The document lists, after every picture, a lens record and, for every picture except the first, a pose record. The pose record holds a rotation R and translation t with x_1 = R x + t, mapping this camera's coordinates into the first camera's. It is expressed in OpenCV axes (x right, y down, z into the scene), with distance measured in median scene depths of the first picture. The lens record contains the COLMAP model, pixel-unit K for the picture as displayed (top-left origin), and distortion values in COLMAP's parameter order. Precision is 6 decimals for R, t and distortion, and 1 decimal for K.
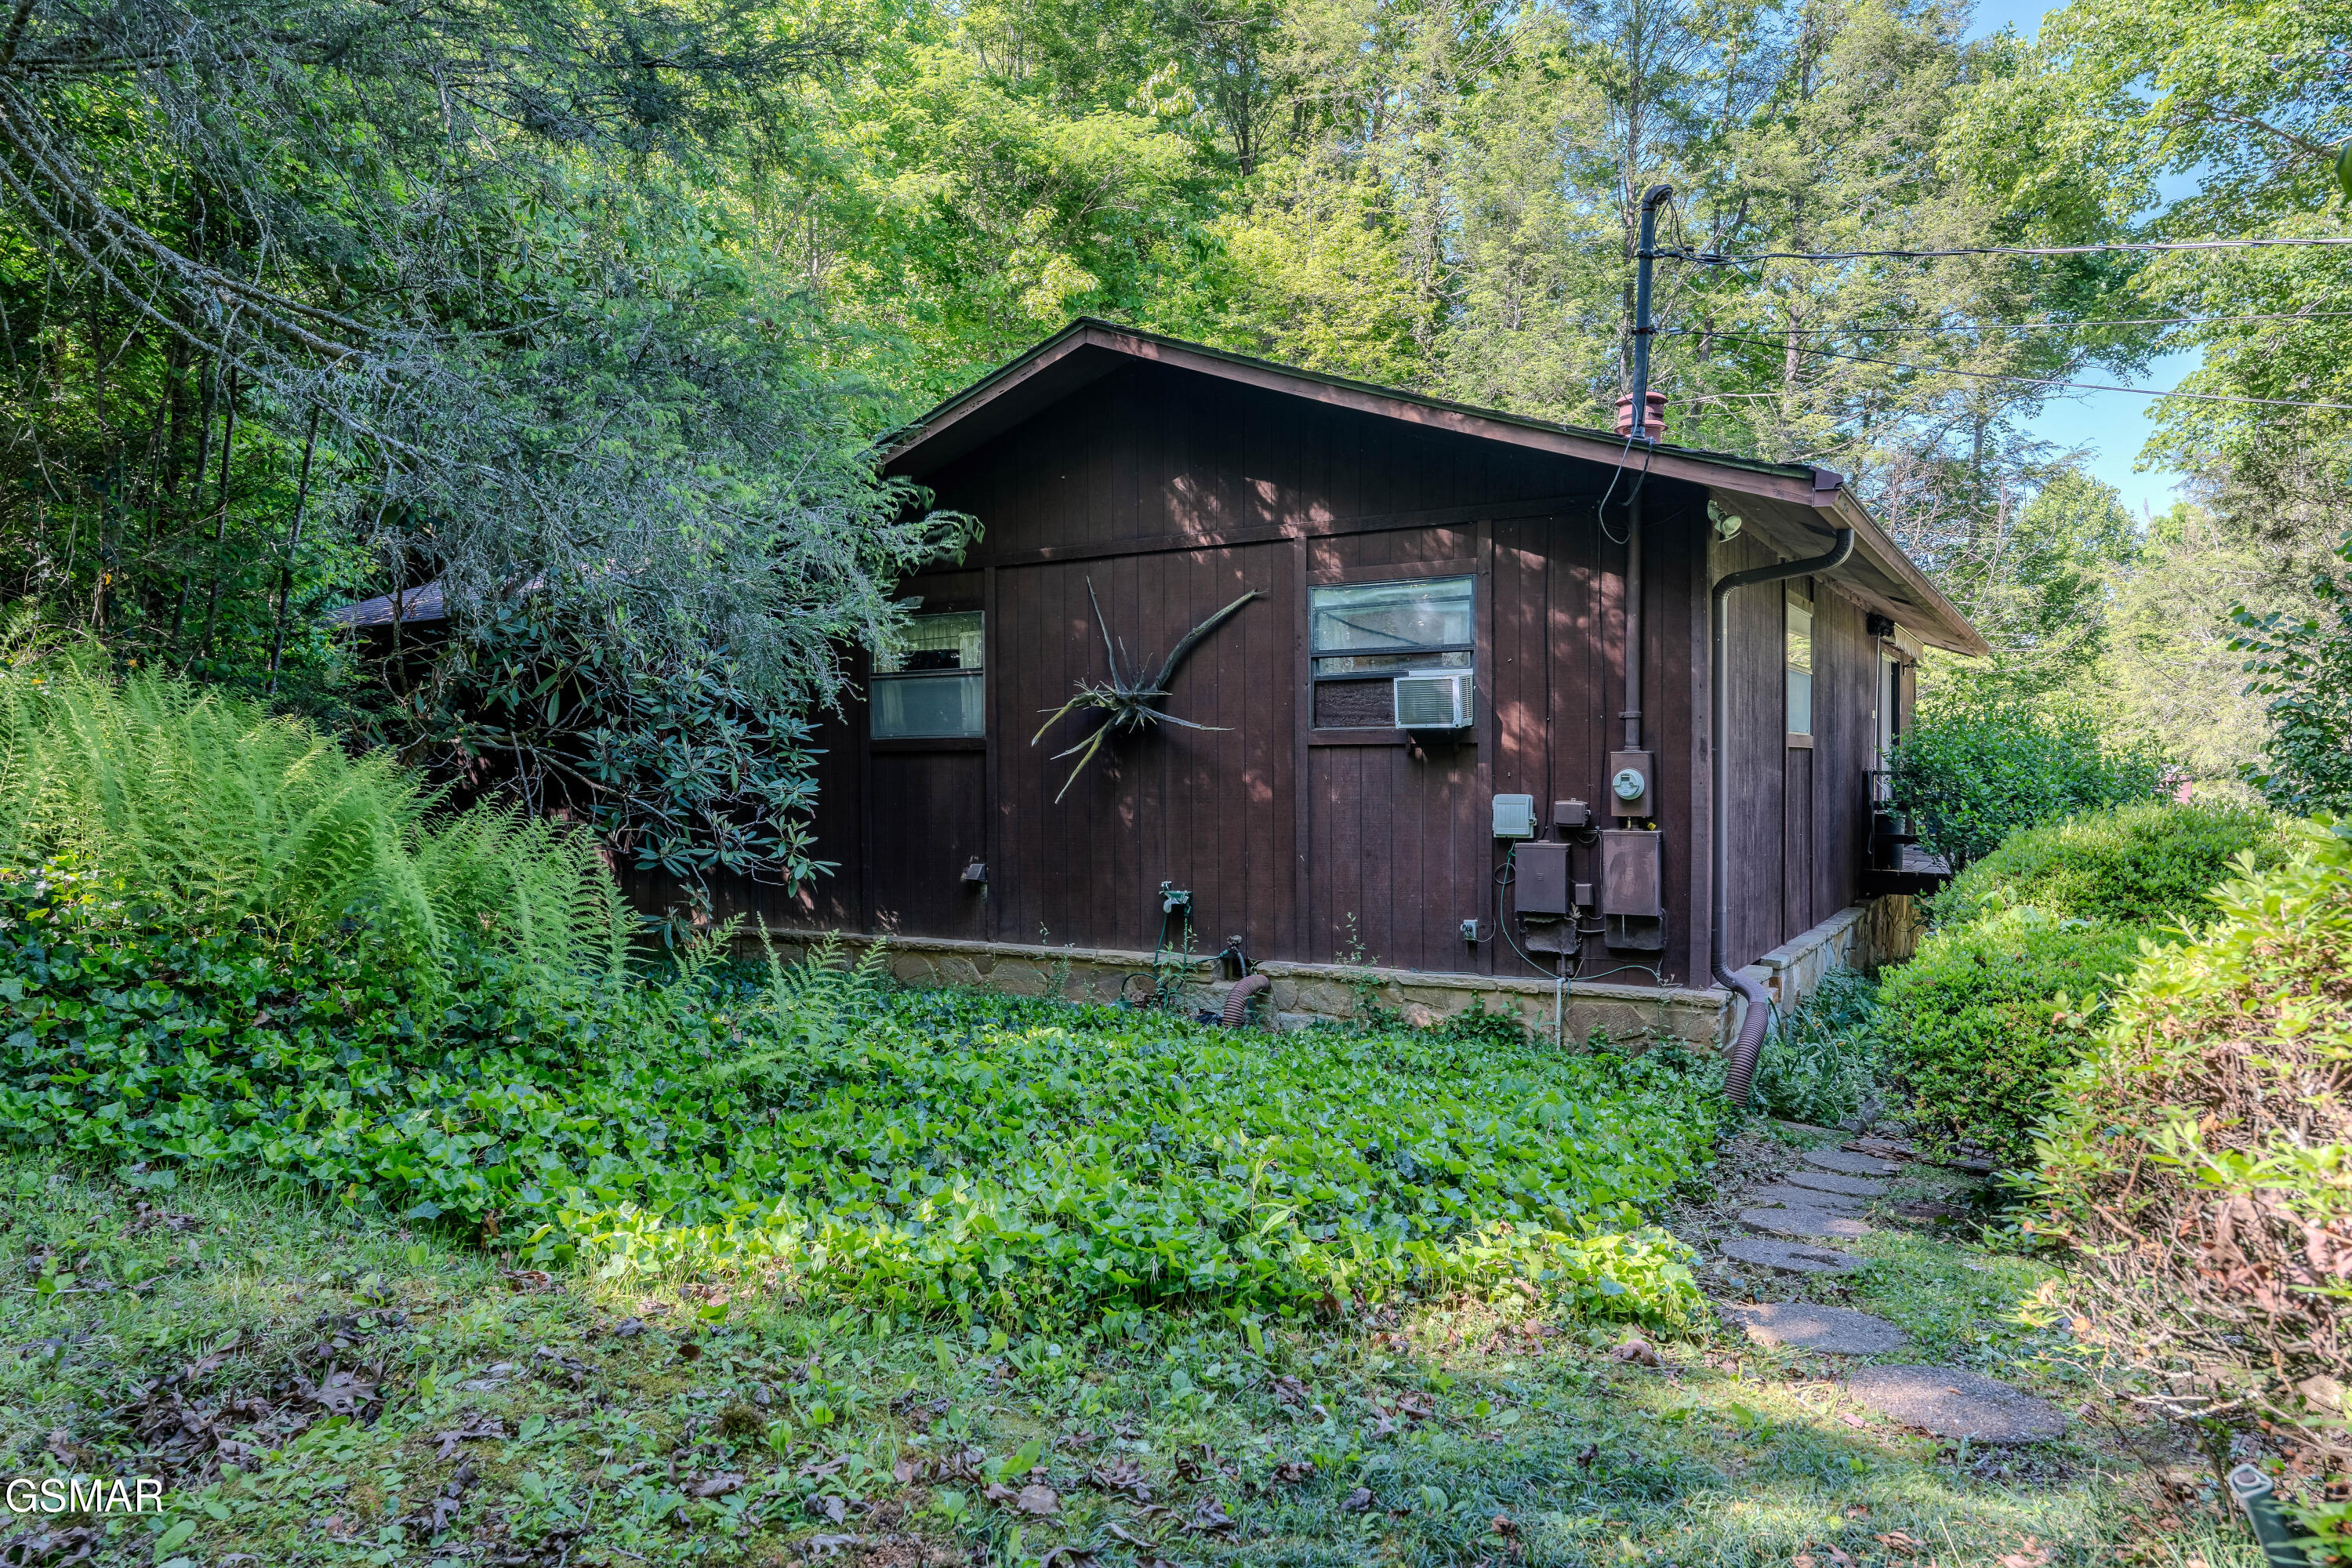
lens RADIAL K [[1520.2, 0, 1172.6], [0, 1520.2, 775.2], [0, 0, 1]] dist [0.002397, -0.000300]
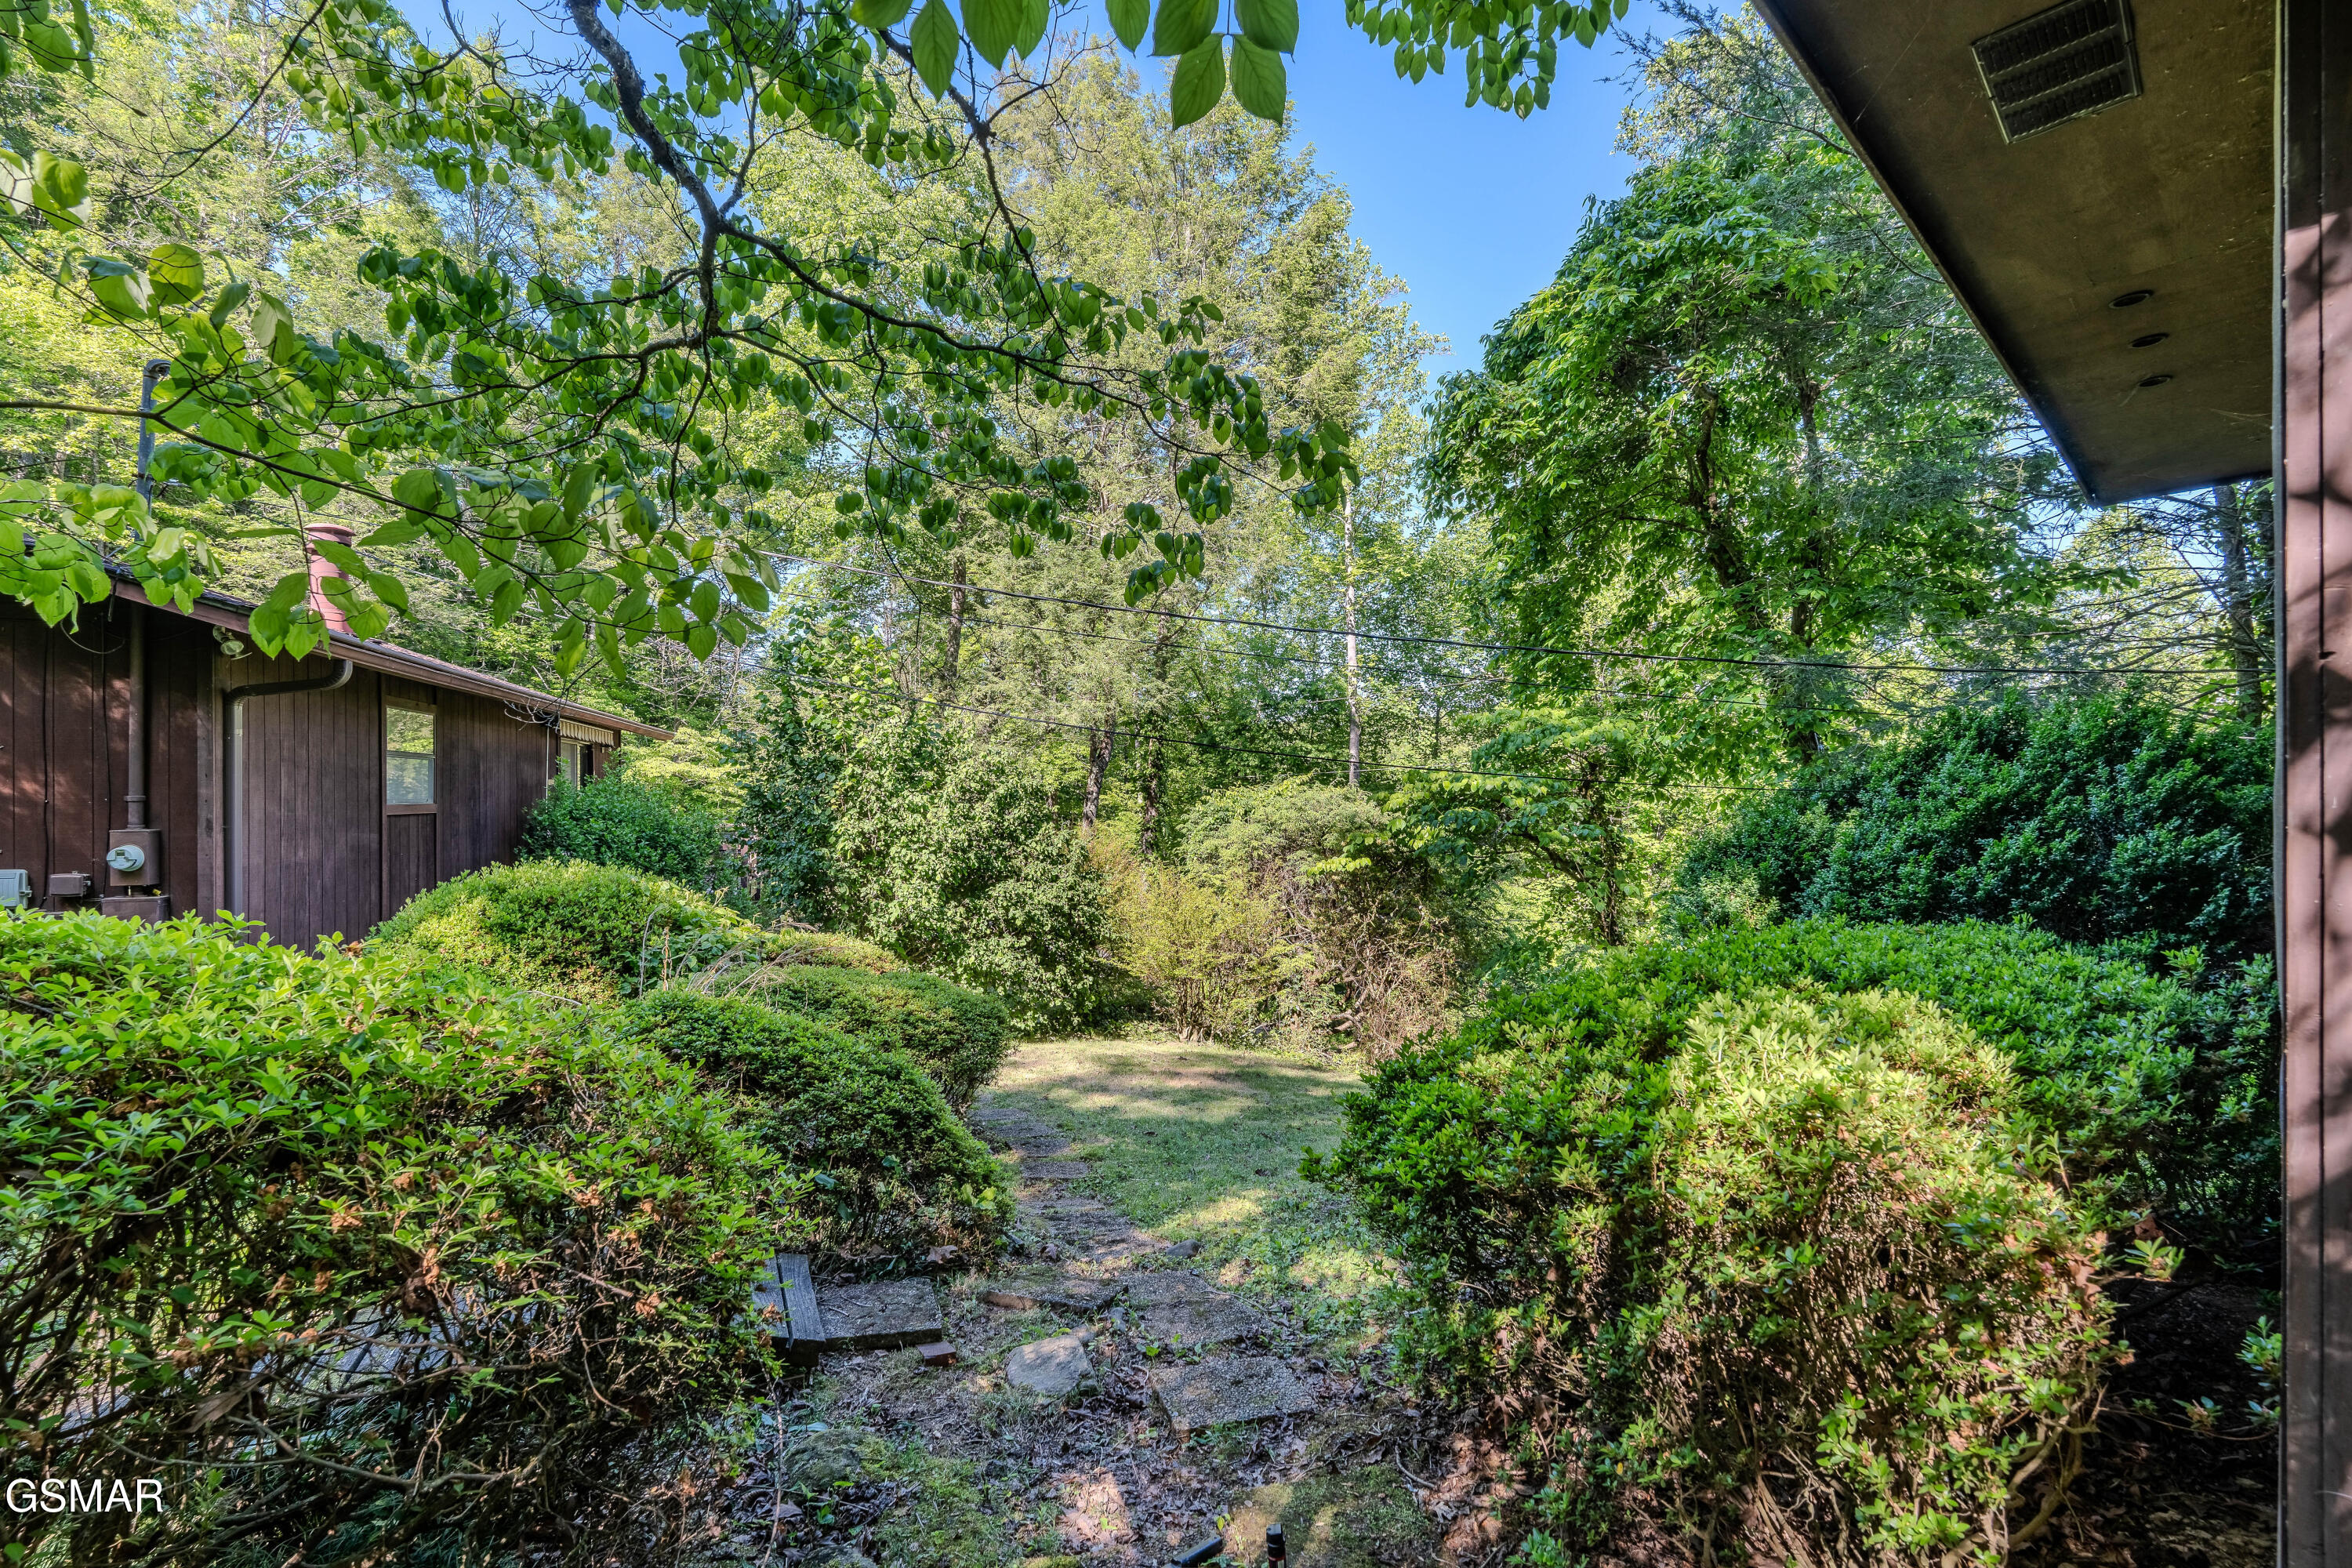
lens RADIAL K [[1031.0, 0, 1182.2], [0, 1031.0, 793.3], [0, 0, 1]] dist [-0.003022, -0.000943]
pose [[0.678086, -0.001607, 0.734981, 0.249406], [0.010700, 0.999913, -0.007685, -0.027306], [-0.734904, 0.013075, 0.678045, -0.124720]]
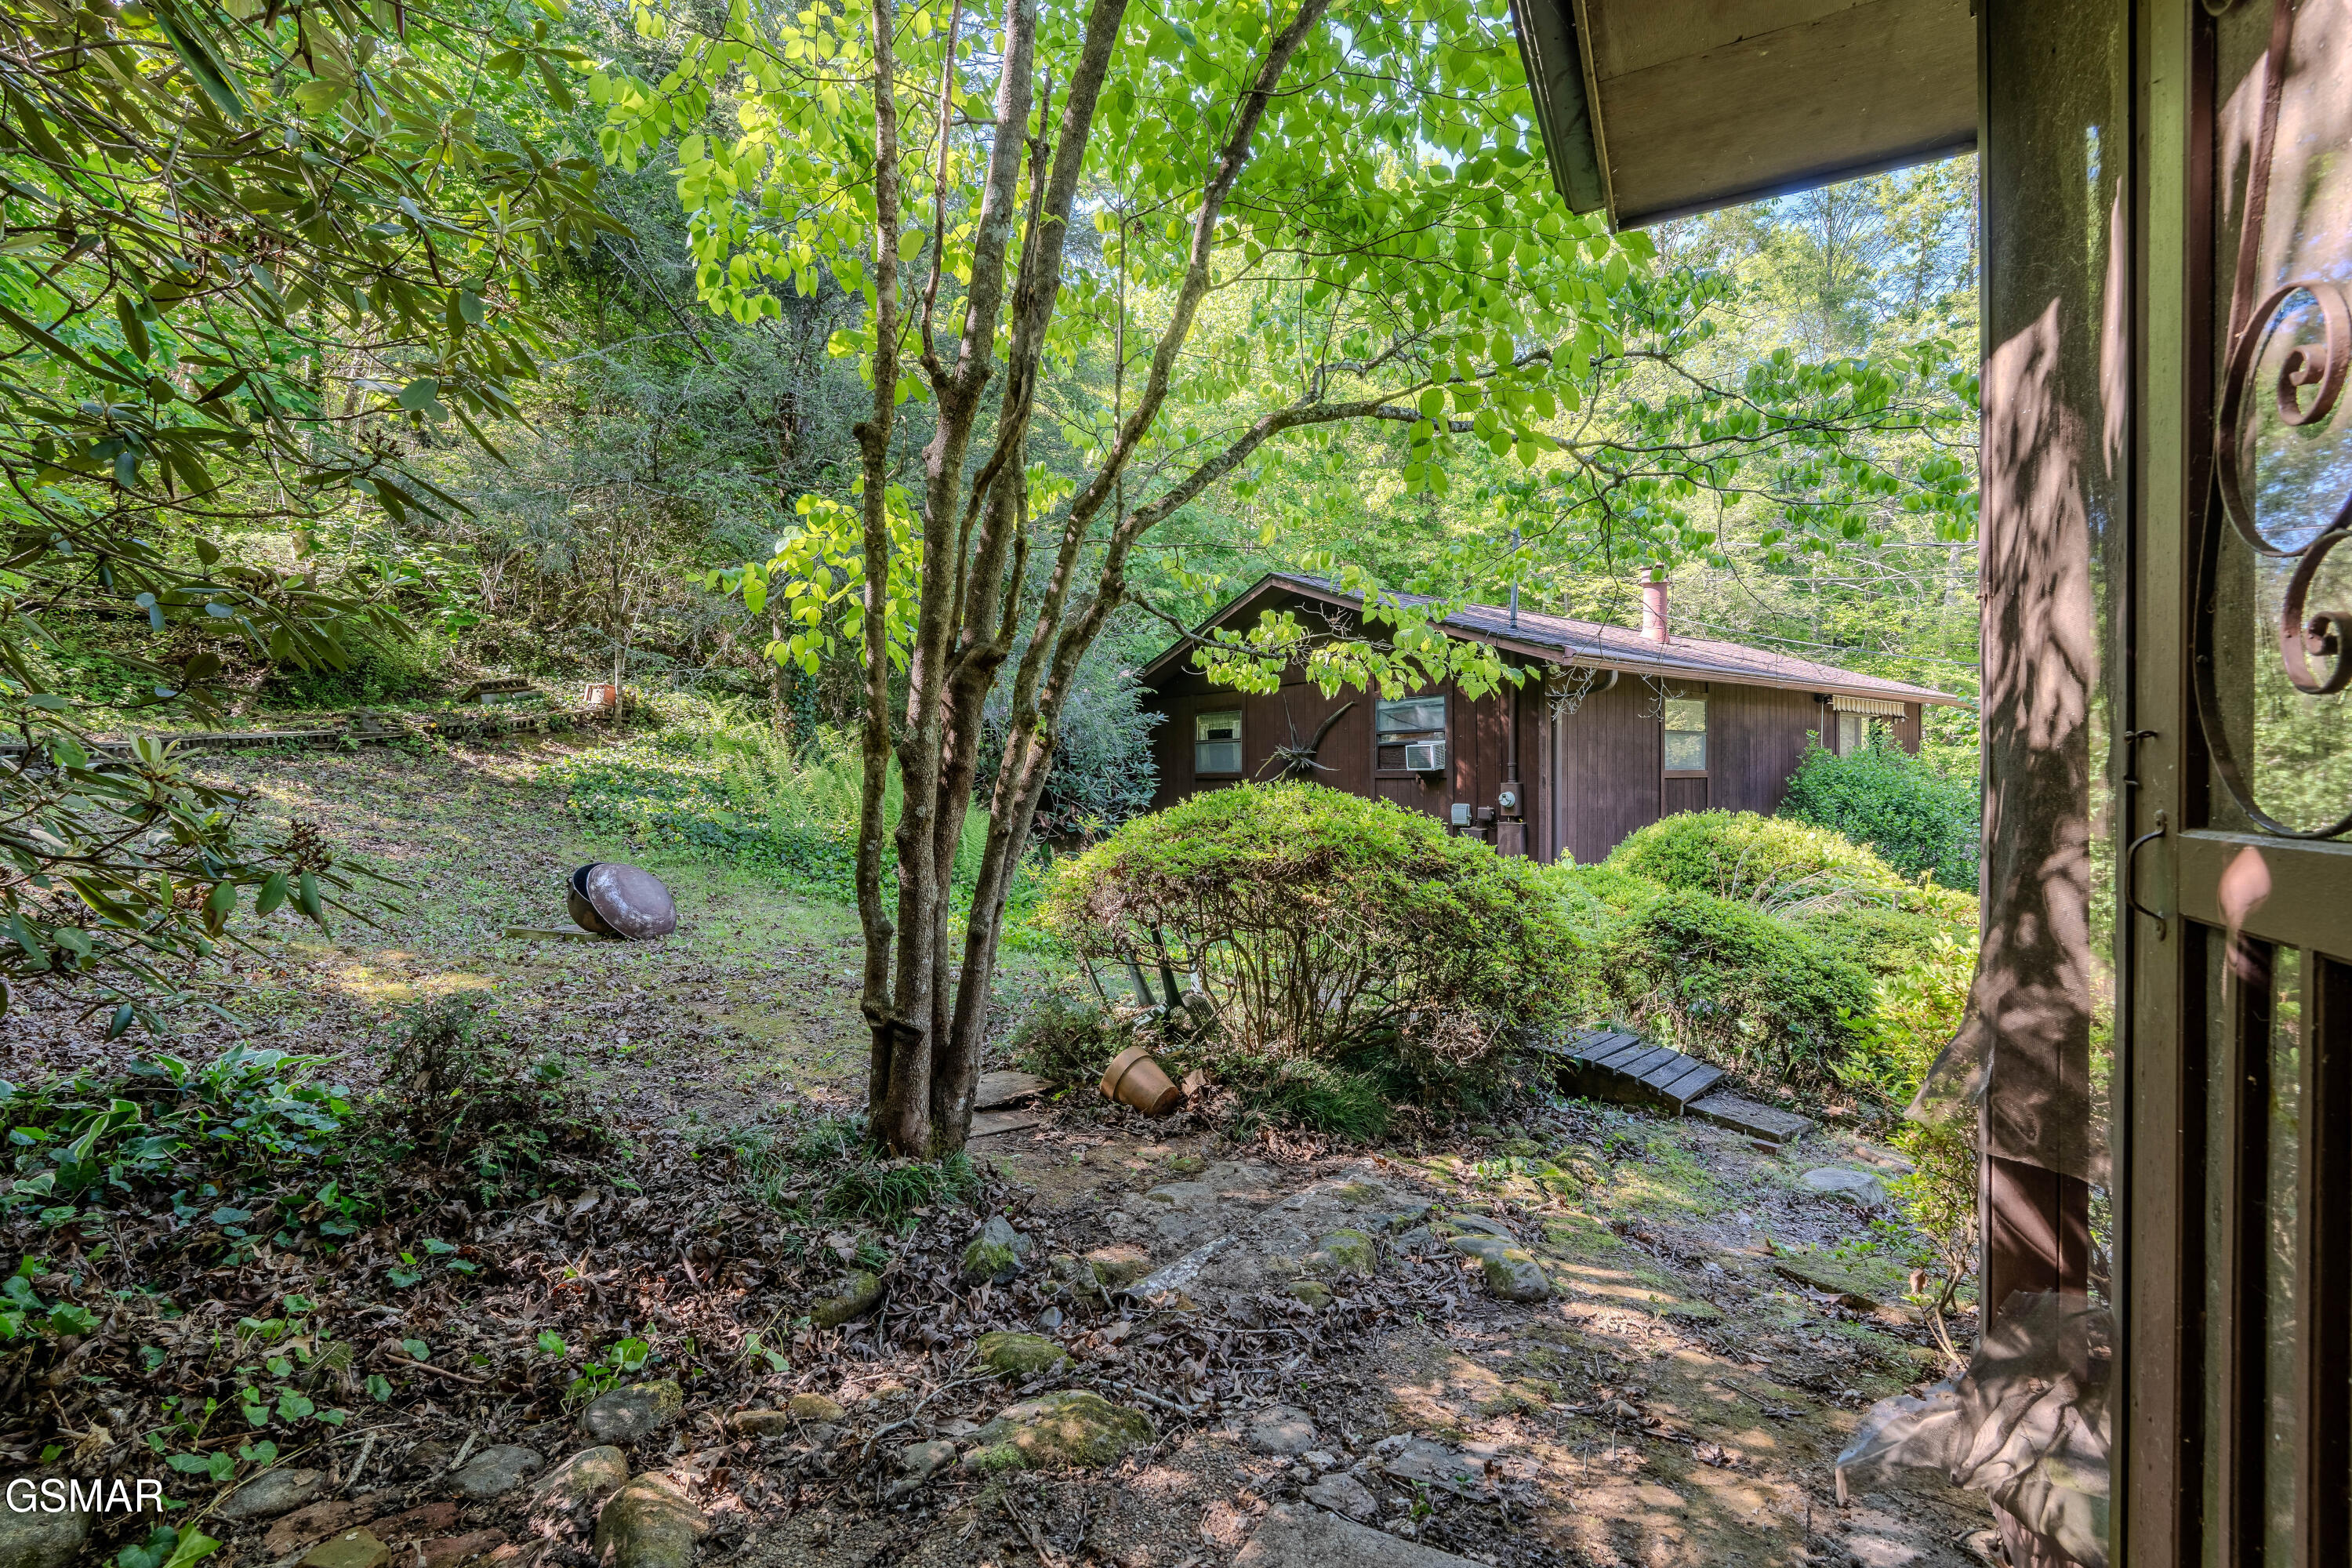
lens RADIAL K [[1031.0, 0, 1174.1], [0, 1031.0, 784.1], [0, 0, 1]] dist [-0.003022, -0.000943]
pose [[0.929237, 0.004496, -0.369456, 0.363510], [-0.003222, 0.999987, 0.004065, -0.017074], [0.369469, -0.002587, 0.929239, -0.388321]]
